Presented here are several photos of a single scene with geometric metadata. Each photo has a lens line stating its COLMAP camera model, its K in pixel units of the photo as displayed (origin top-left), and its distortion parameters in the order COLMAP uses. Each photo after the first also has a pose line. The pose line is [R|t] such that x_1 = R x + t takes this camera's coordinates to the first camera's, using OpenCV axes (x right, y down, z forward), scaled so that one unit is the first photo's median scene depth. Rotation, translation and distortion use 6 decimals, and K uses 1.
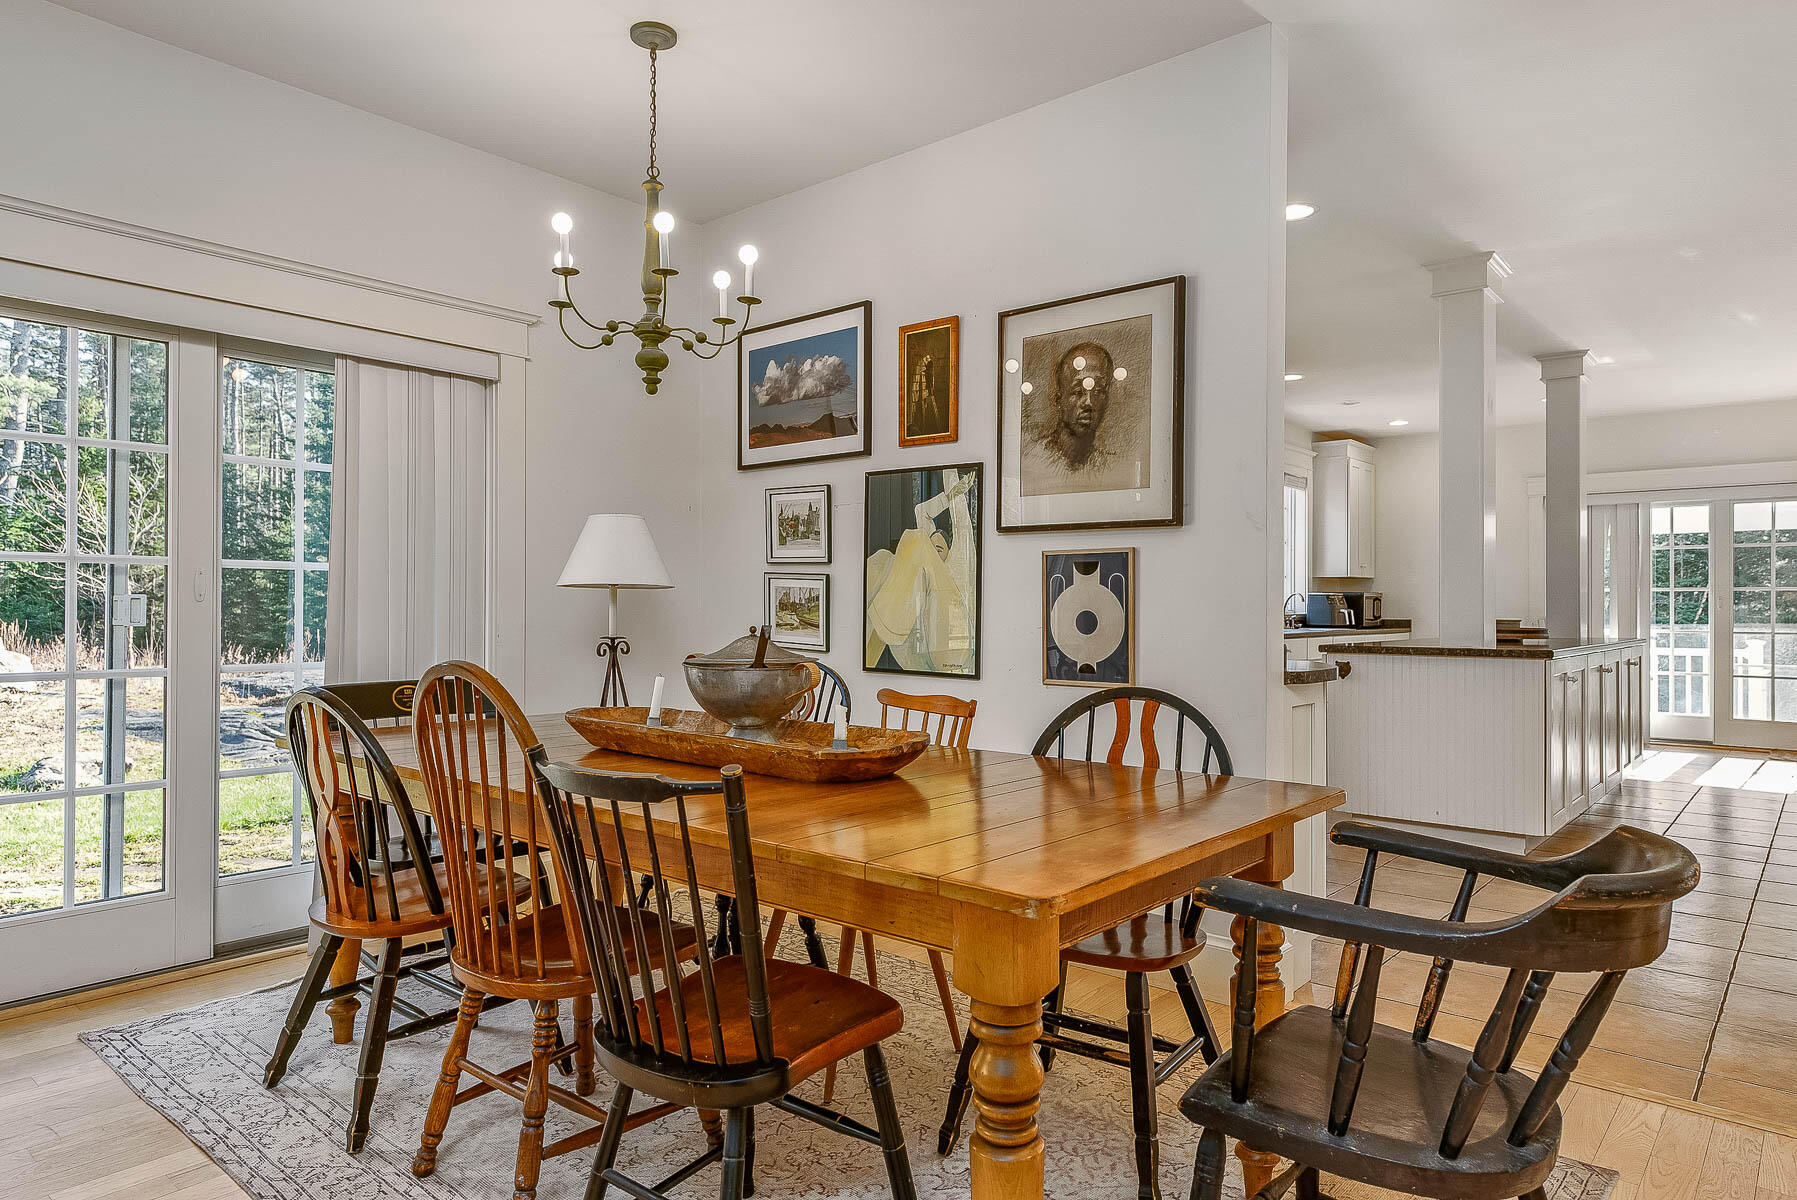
lens RADIAL K [[1073.8, 0, 898.5], [0, 1073.8, 600.0], [0, 0, 1]] dist [0.031909, -0.001870]
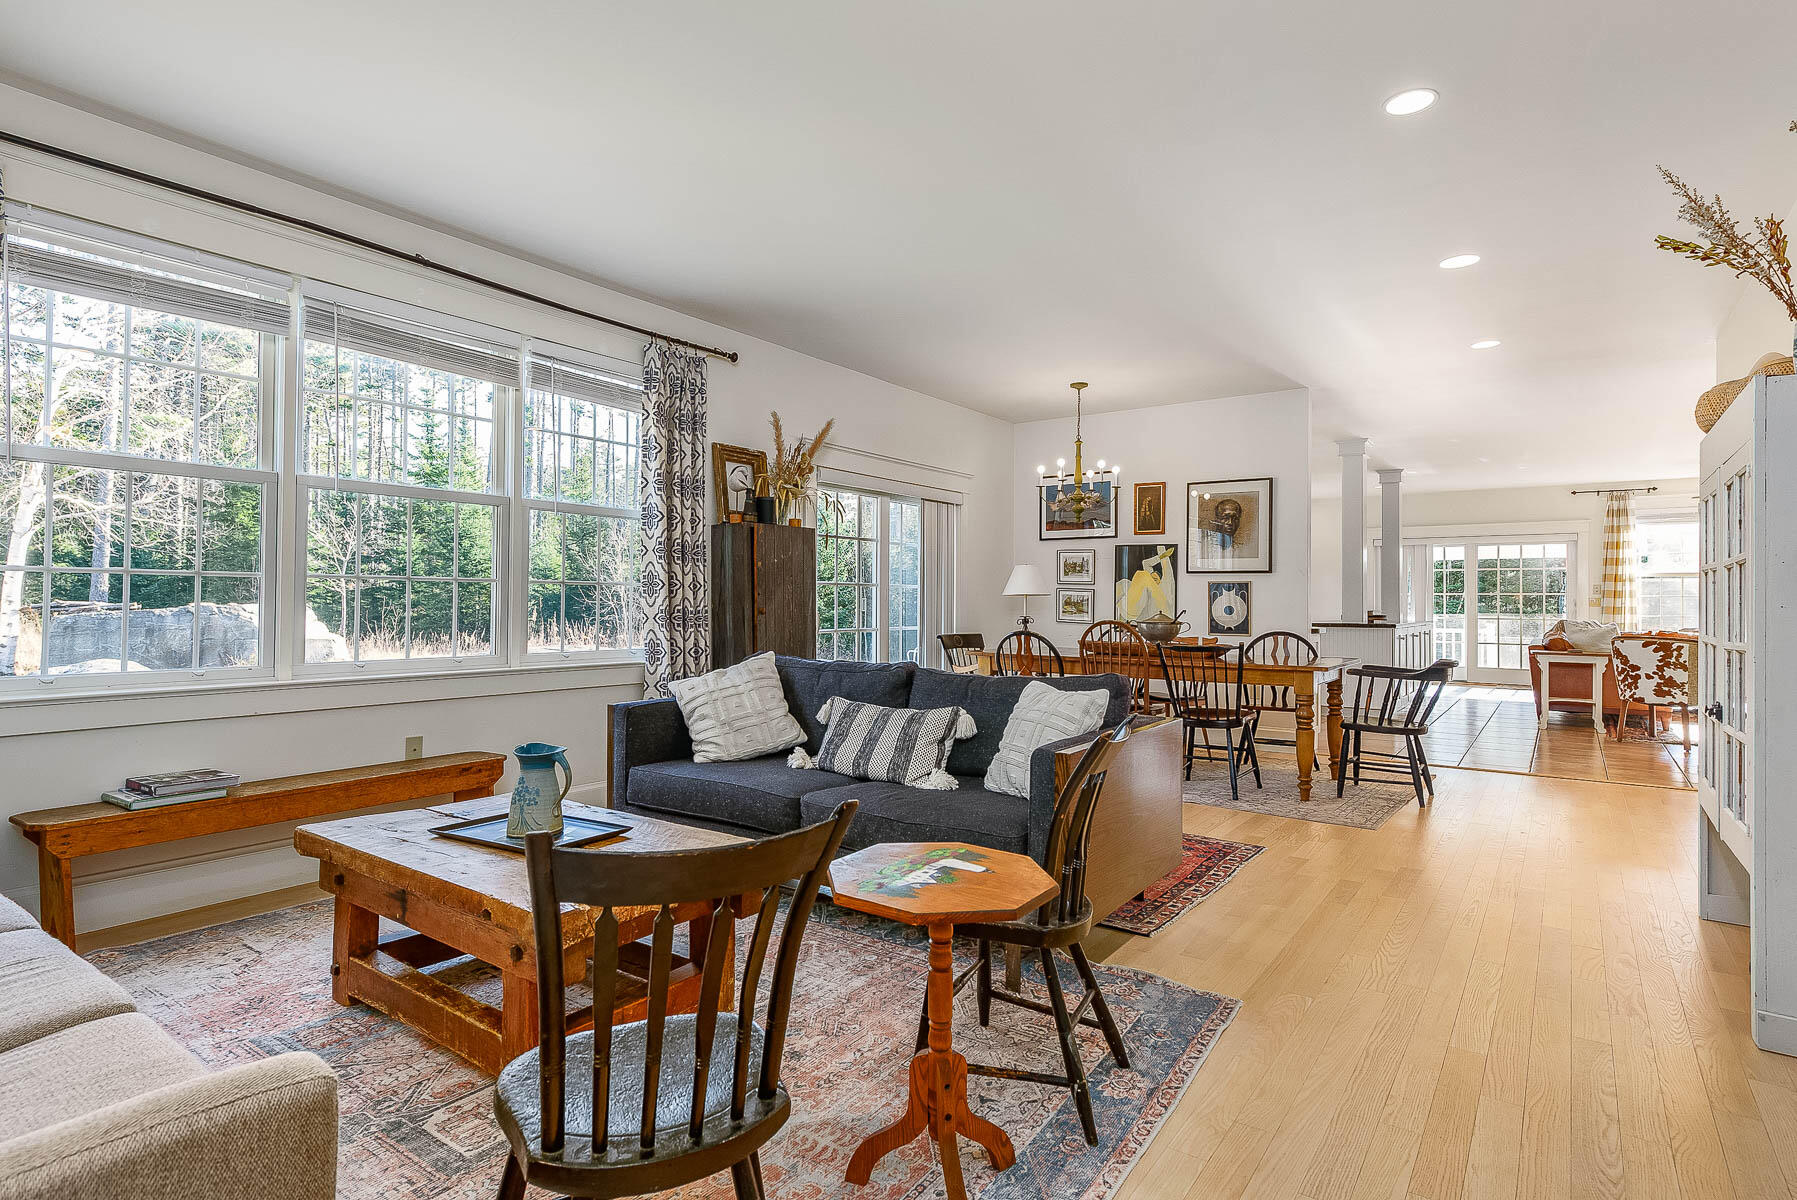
lens RADIAL K [[906.7, 0, 898.5], [0, 906.7, 600.0], [0, 0, 1]] dist [0.035858, 0.000078]
pose [[0.996421, 0.002326, 0.084501, -0.656153], [-0.002659, 0.999989, 0.003818, -0.007741], [-0.084491, -0.004029, 0.996416, -0.895797]]
